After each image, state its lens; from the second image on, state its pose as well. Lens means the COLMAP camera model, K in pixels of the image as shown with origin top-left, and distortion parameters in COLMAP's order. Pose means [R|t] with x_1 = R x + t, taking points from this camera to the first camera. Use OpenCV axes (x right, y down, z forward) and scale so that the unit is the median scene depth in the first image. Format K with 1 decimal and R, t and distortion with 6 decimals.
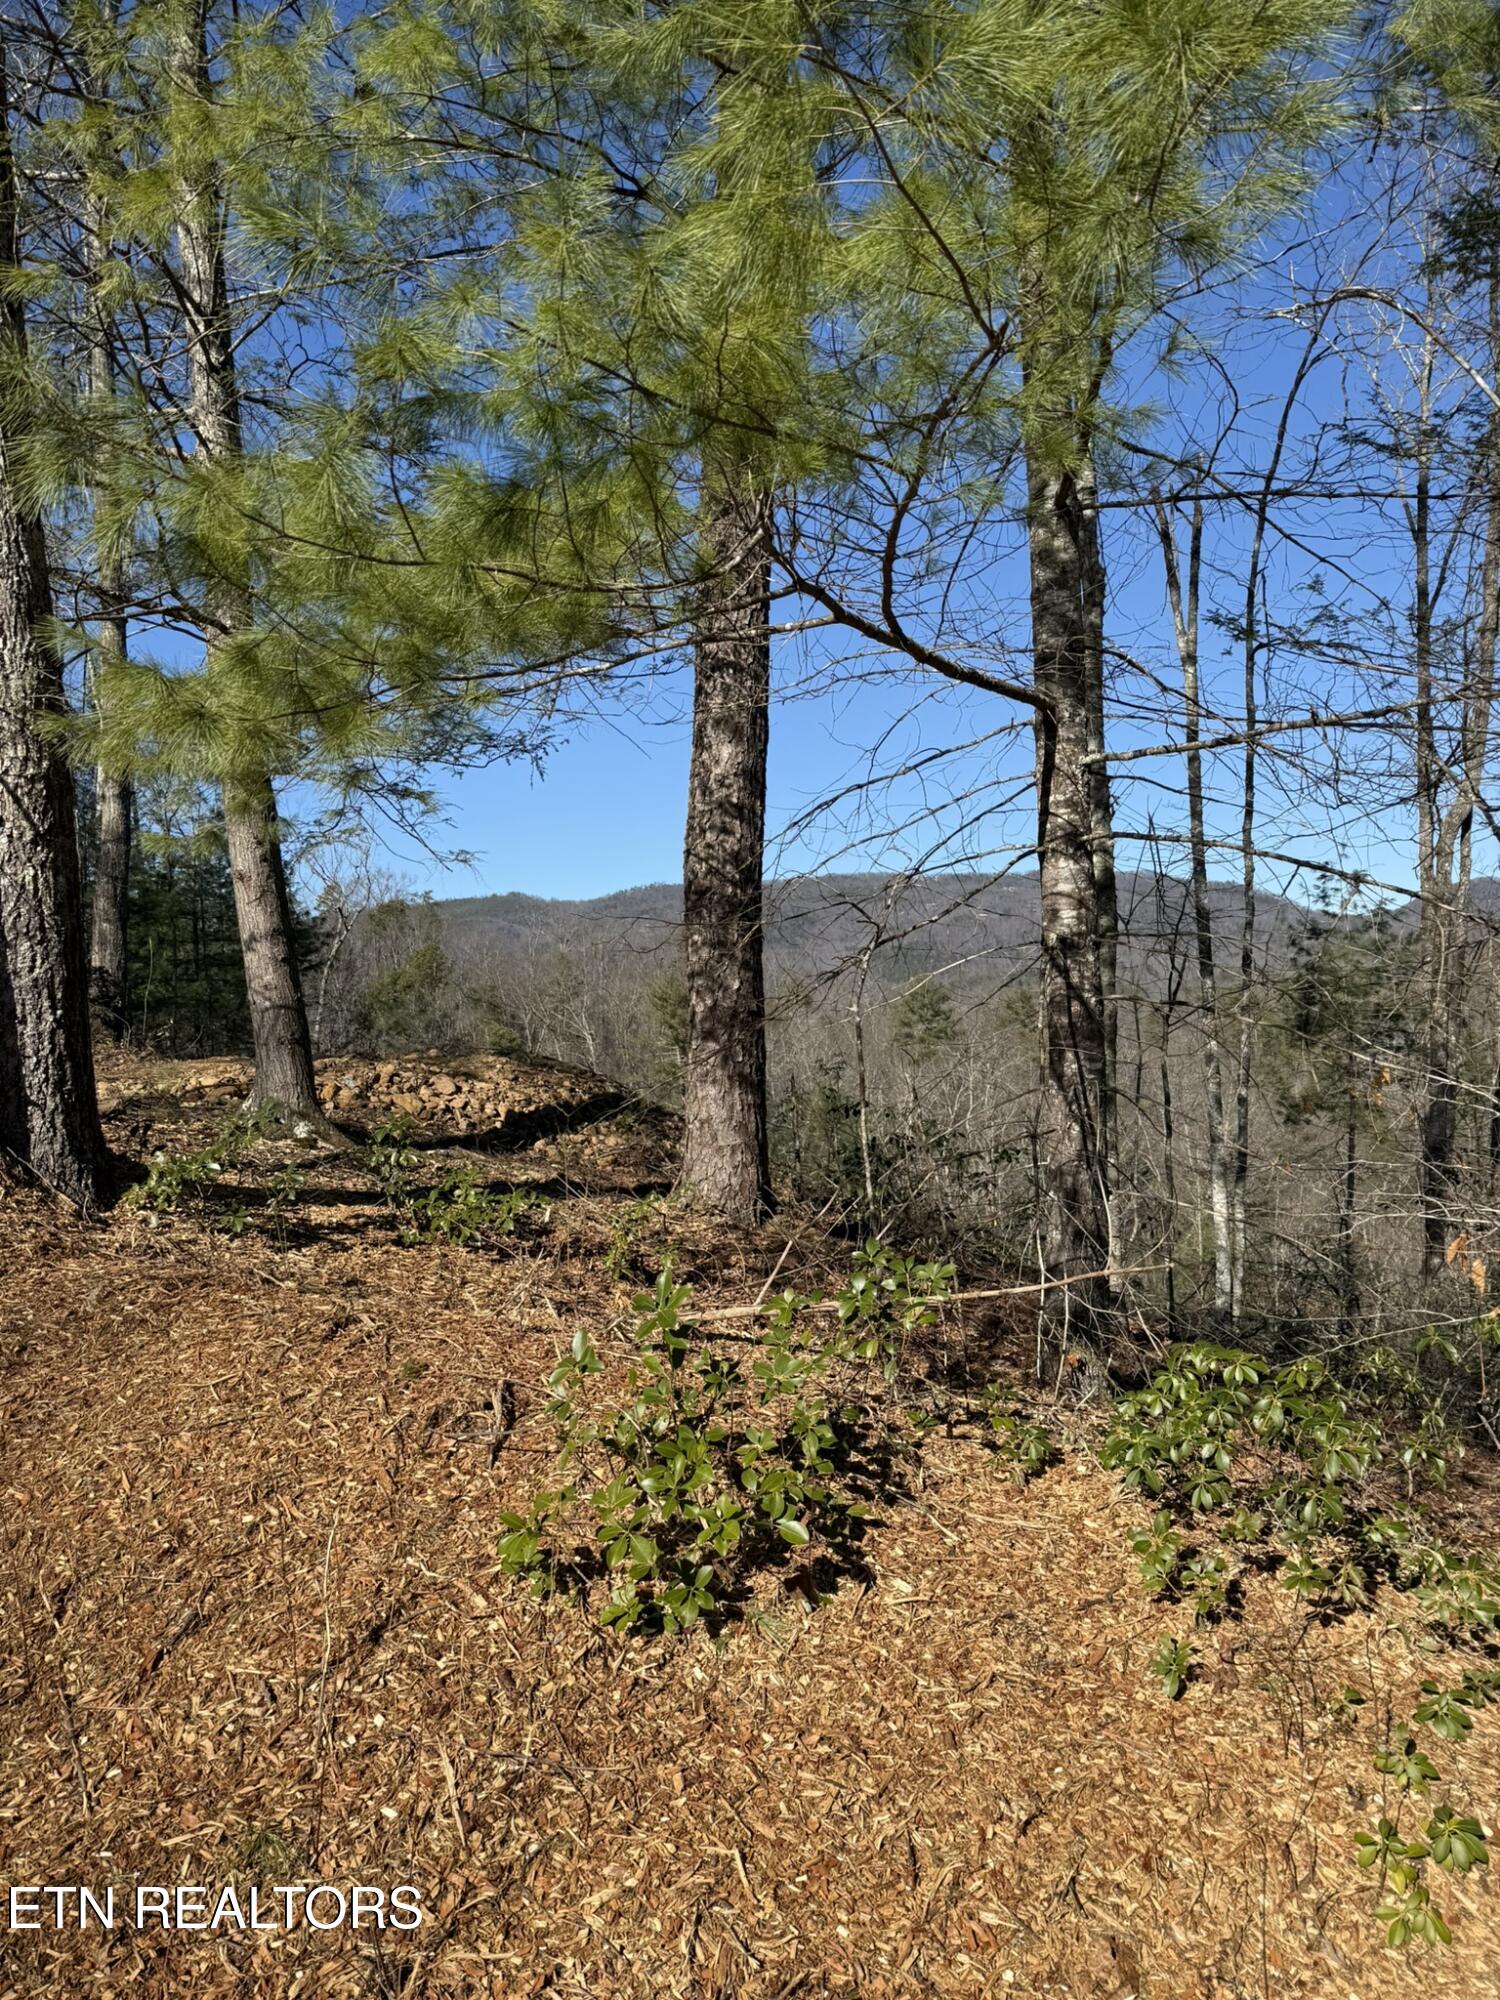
lens RADIAL K [[1398.2, 0, 758.6], [0, 1398.2, 997.8], [0, 0, 1]] dist [0.009967, 0.000484]
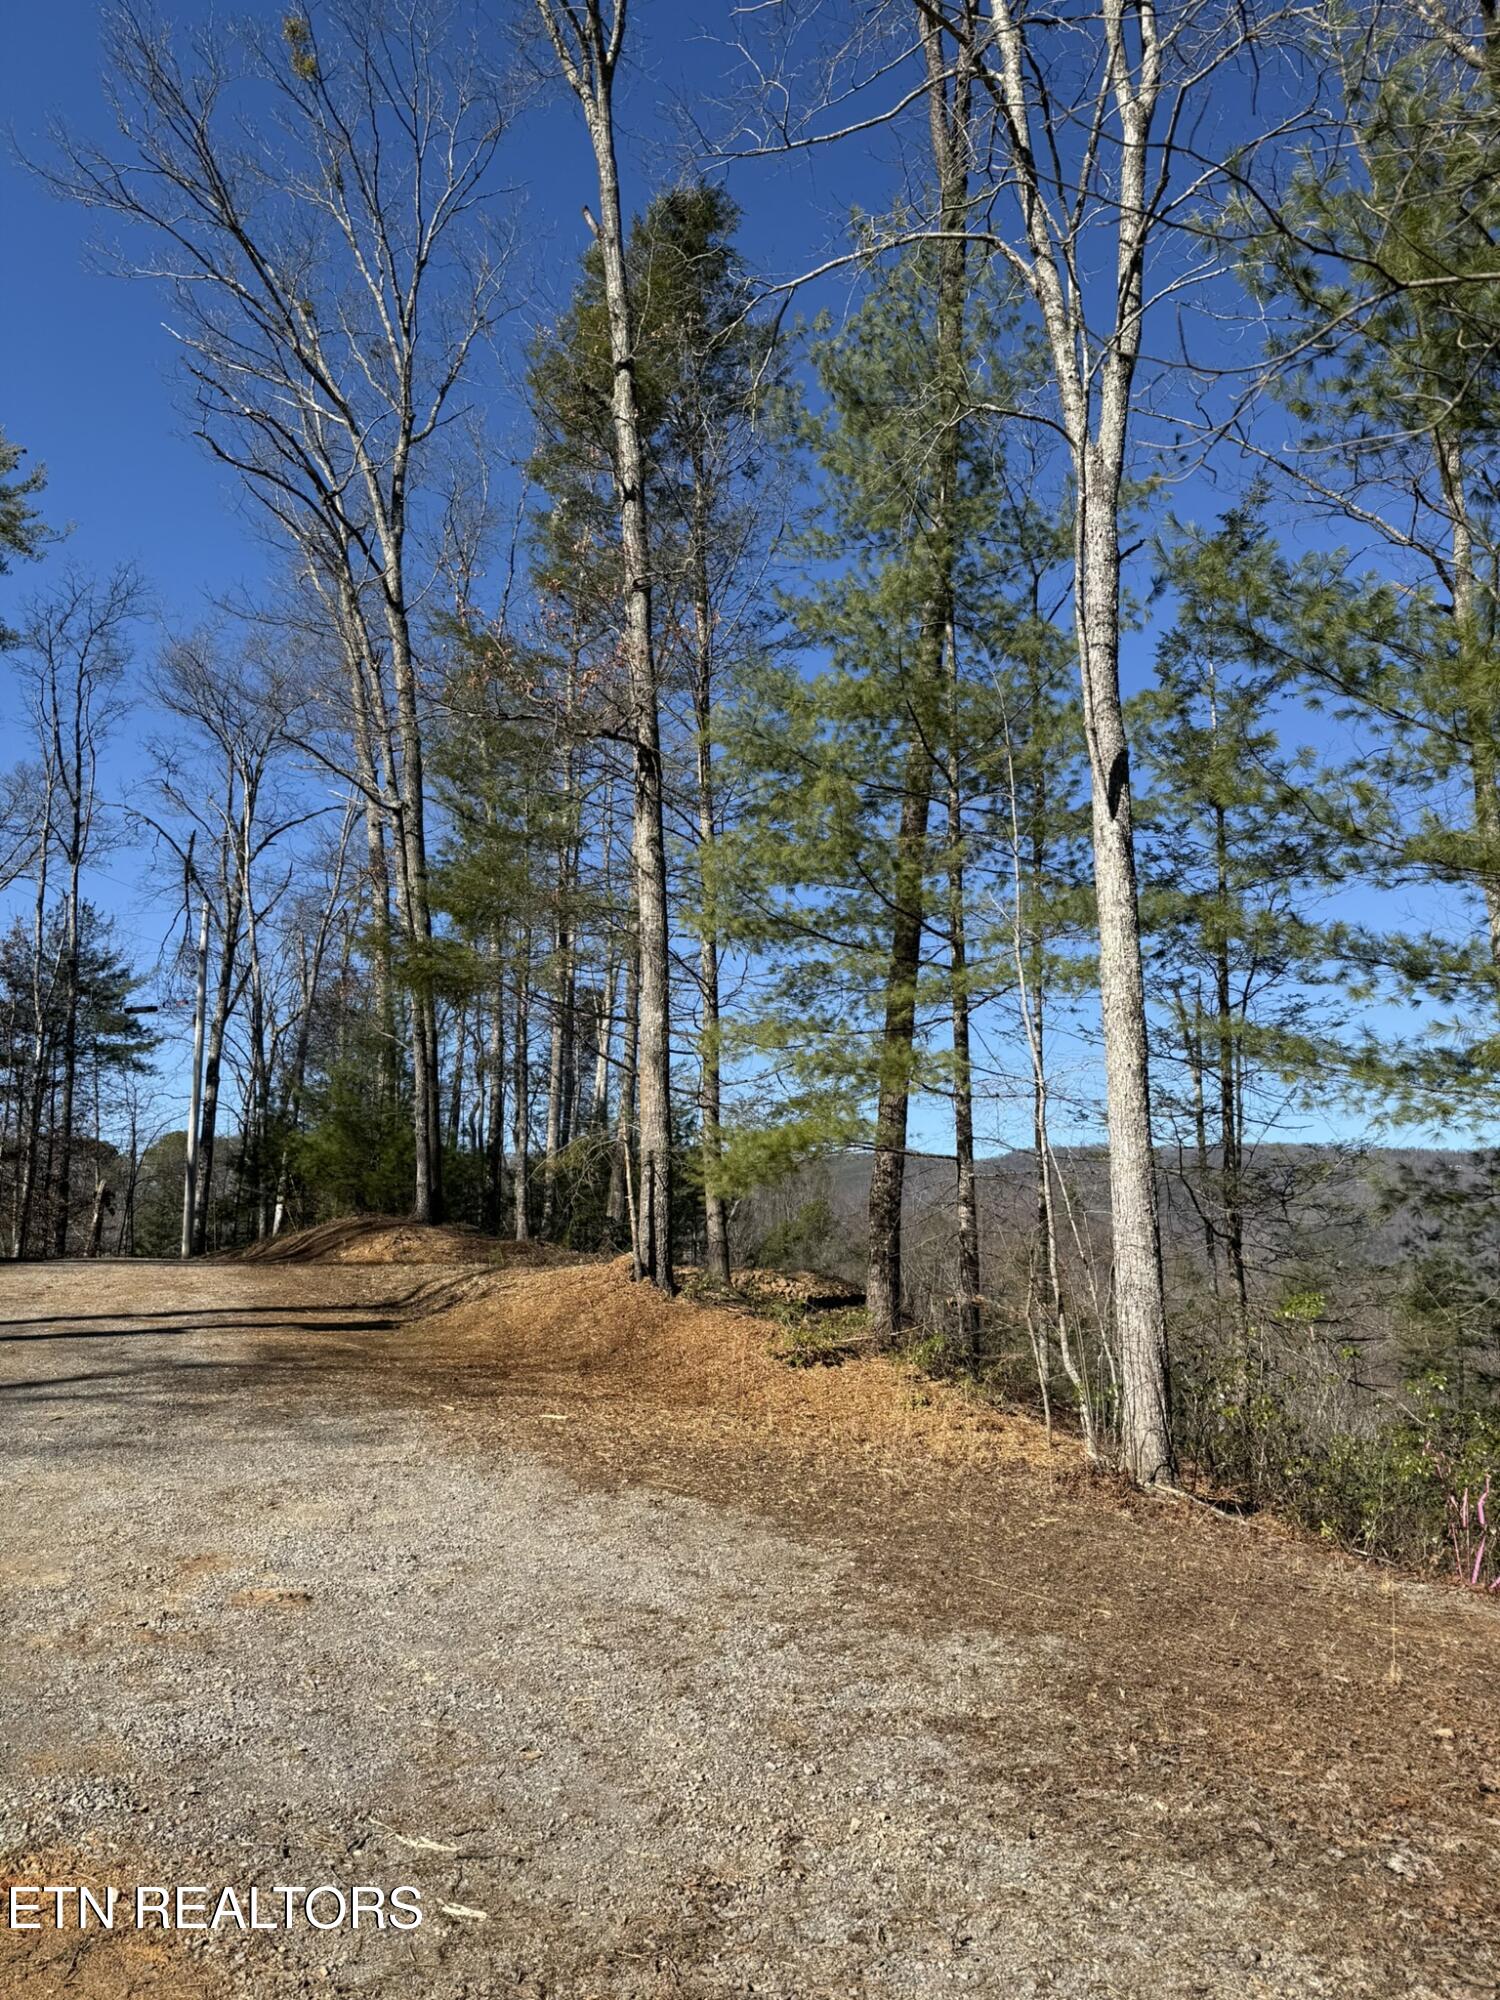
lens RADIAL K [[1398.2, 0, 750.5], [0, 1398.2, 994.2], [0, 0, 1]] dist [0.009967, 0.000484]
pose [[0.959321, 0.003622, -0.282294, 0.460458], [-0.055862, 0.982583, -0.177229, 0.011488], [0.276735, 0.185789, 0.942815, -1.563404]]
